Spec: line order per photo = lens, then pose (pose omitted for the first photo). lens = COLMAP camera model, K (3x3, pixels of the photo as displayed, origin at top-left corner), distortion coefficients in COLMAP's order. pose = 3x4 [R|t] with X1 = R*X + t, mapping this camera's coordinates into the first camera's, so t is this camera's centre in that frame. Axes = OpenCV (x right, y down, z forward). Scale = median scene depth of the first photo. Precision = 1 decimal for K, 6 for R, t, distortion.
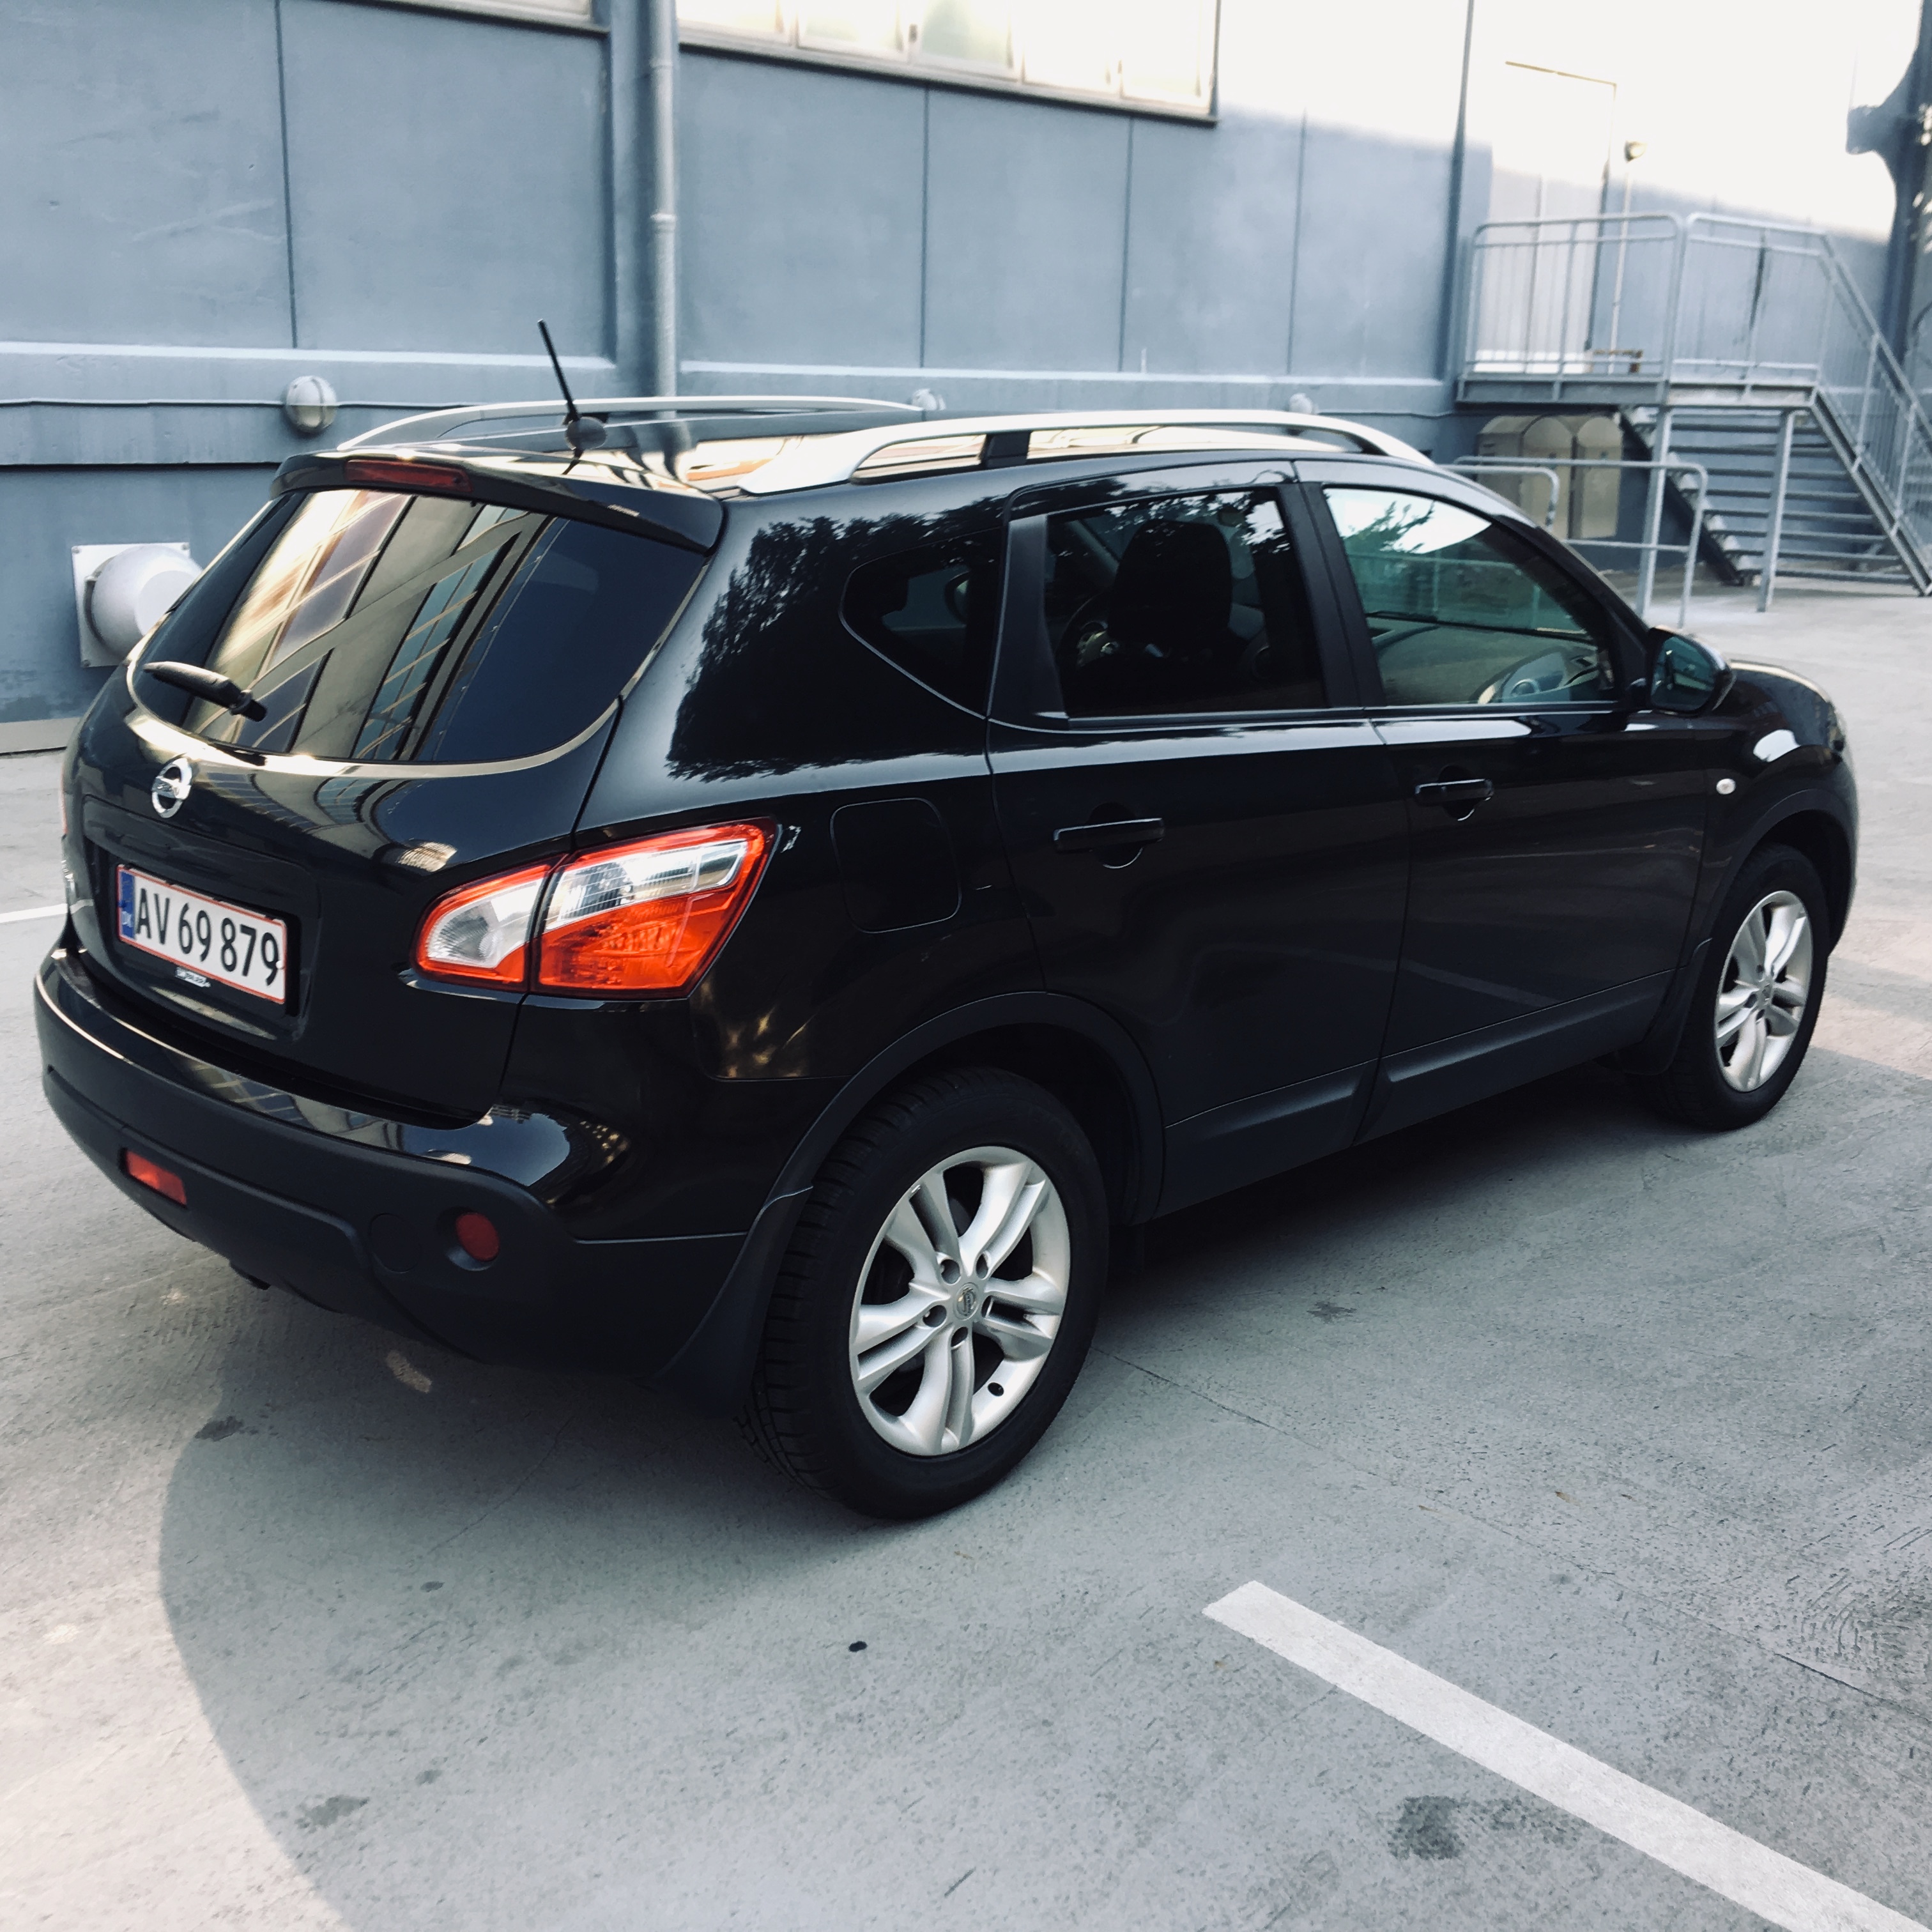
lens RADIAL K [[2249.3, 0, 966.0], [0, 2249.3, 966.0], [0, 0, 1]] dist [0.092992, -0.161147]
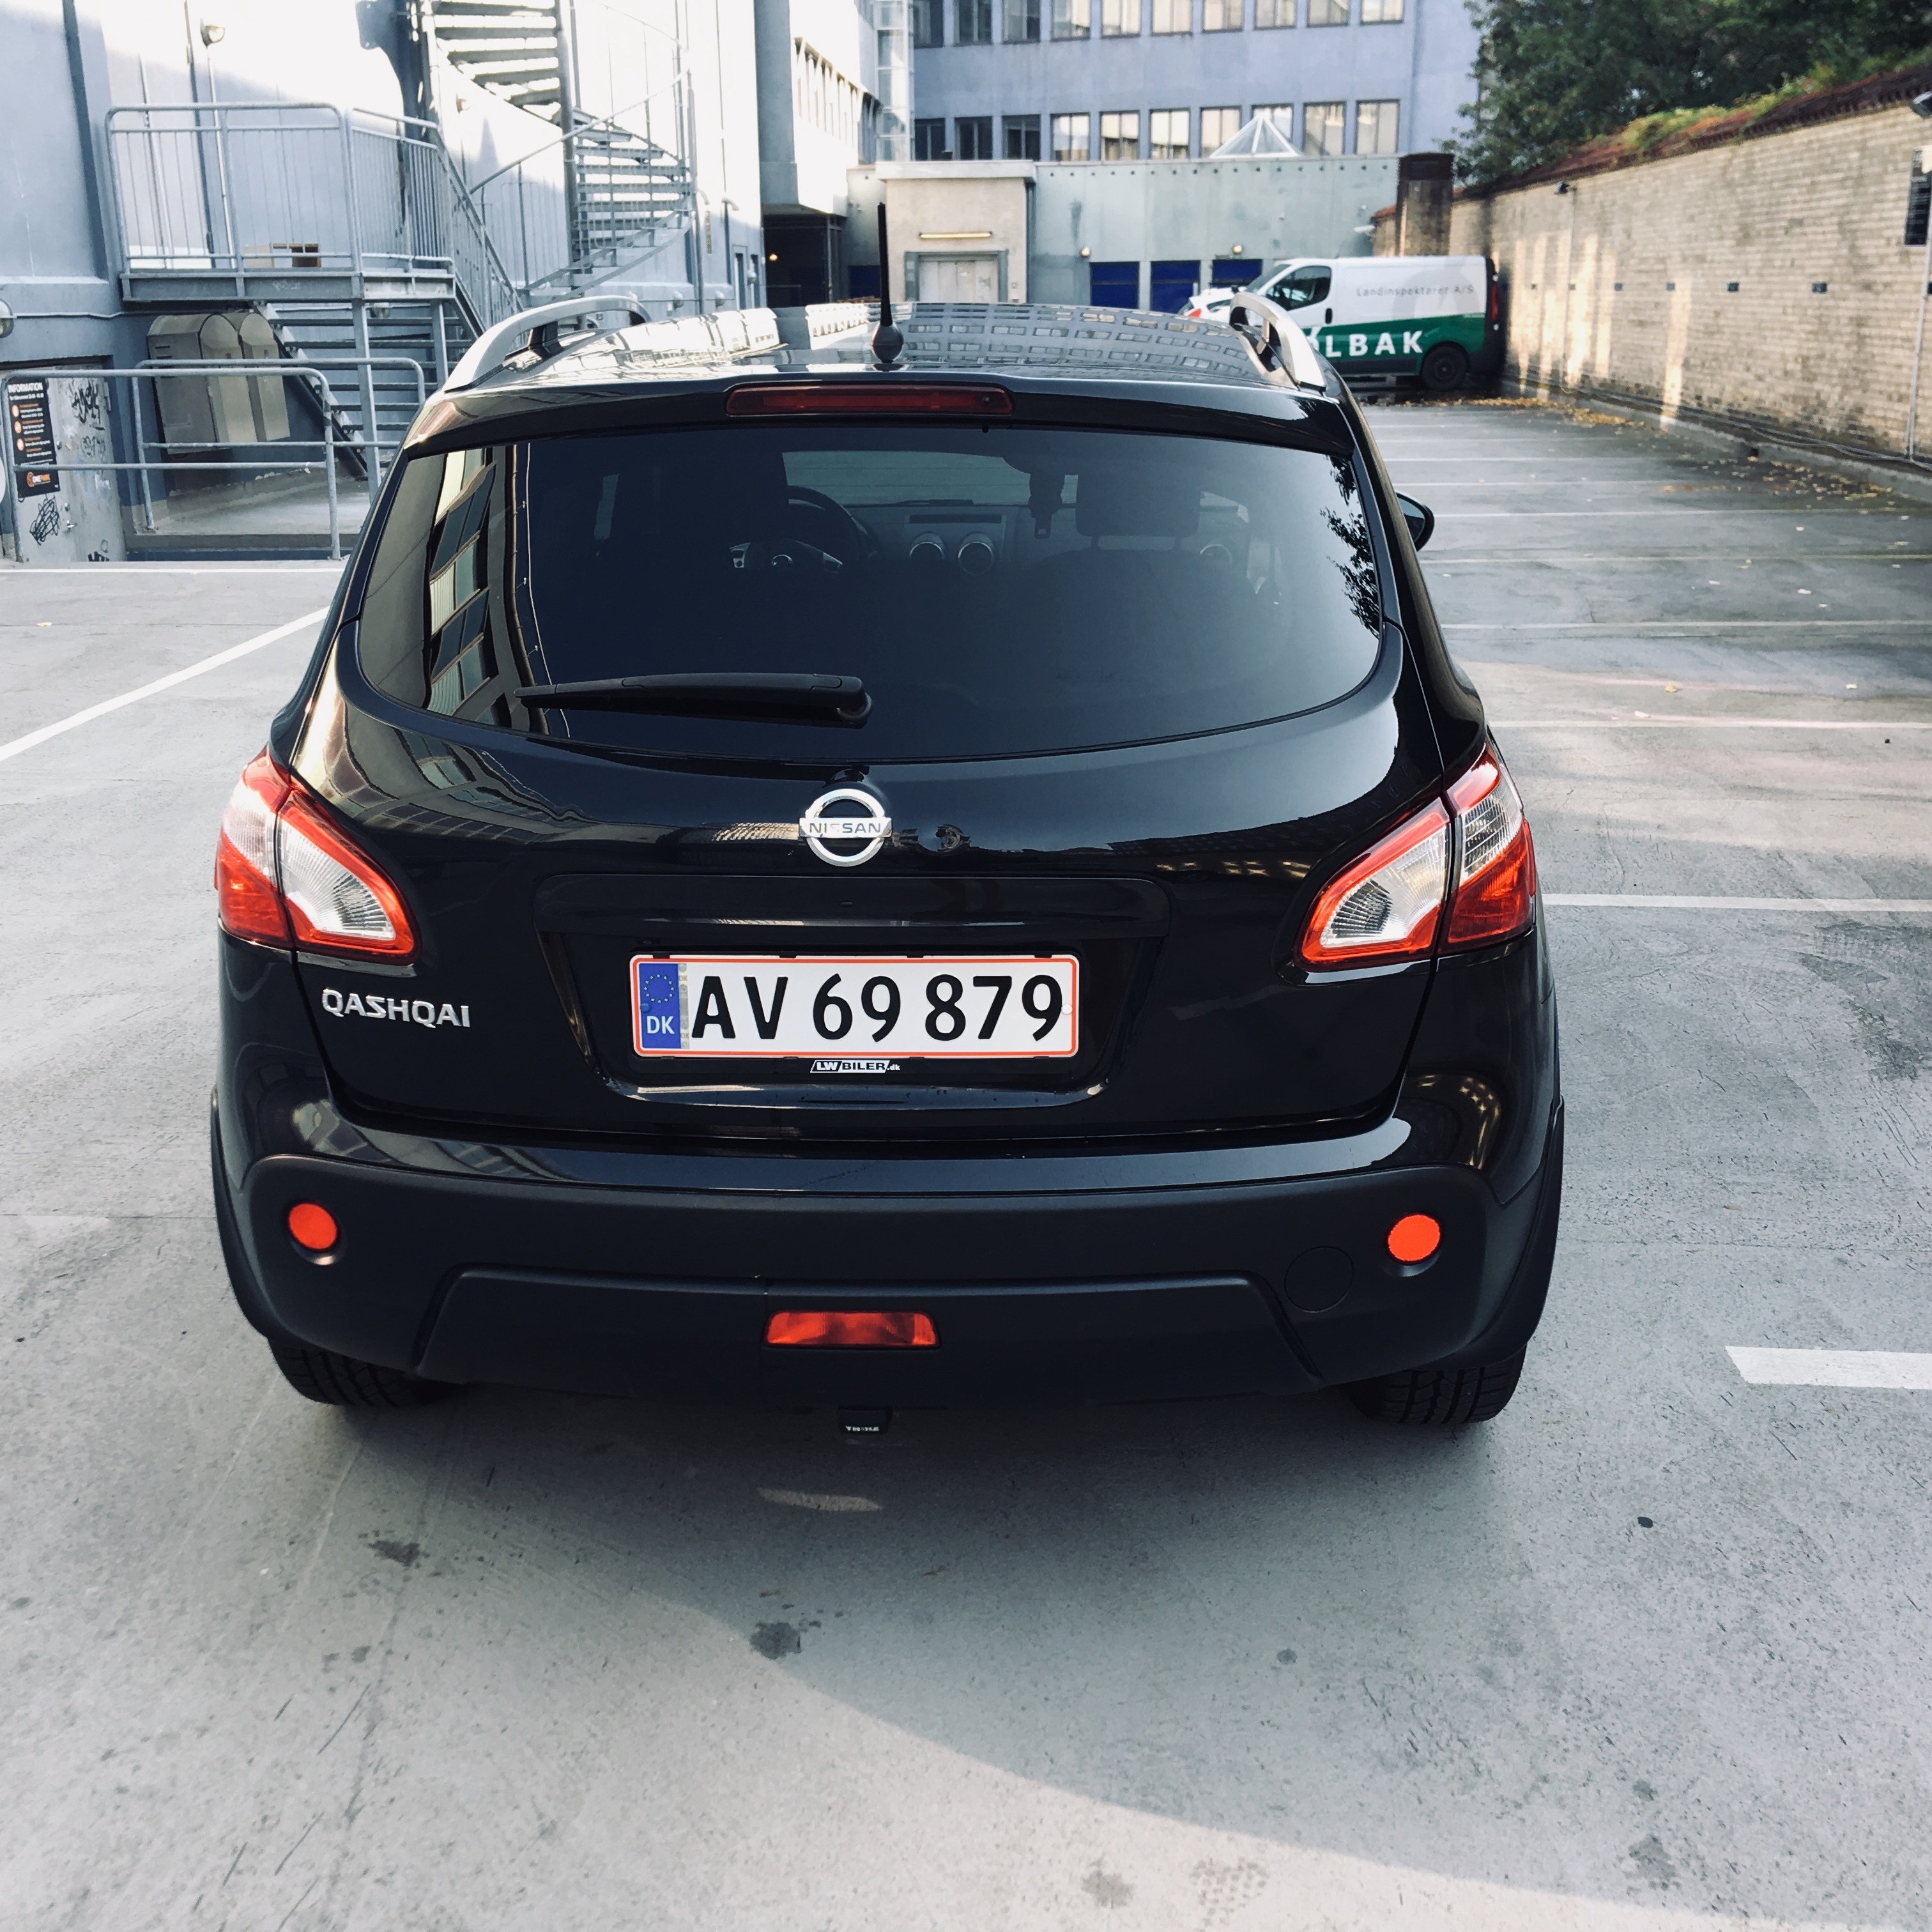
lens RADIAL K [[2228.3, 0, 966.0], [0, 2228.3, 966.0], [0, 0, 1]] dist [0.024646, -0.031588]
pose [[0.731662, -0.224854, 0.643515, -0.194785], [0.194704, 0.973637, 0.118829, -0.027247], [-0.653269, 0.038353, 0.756154, 0.098233]]
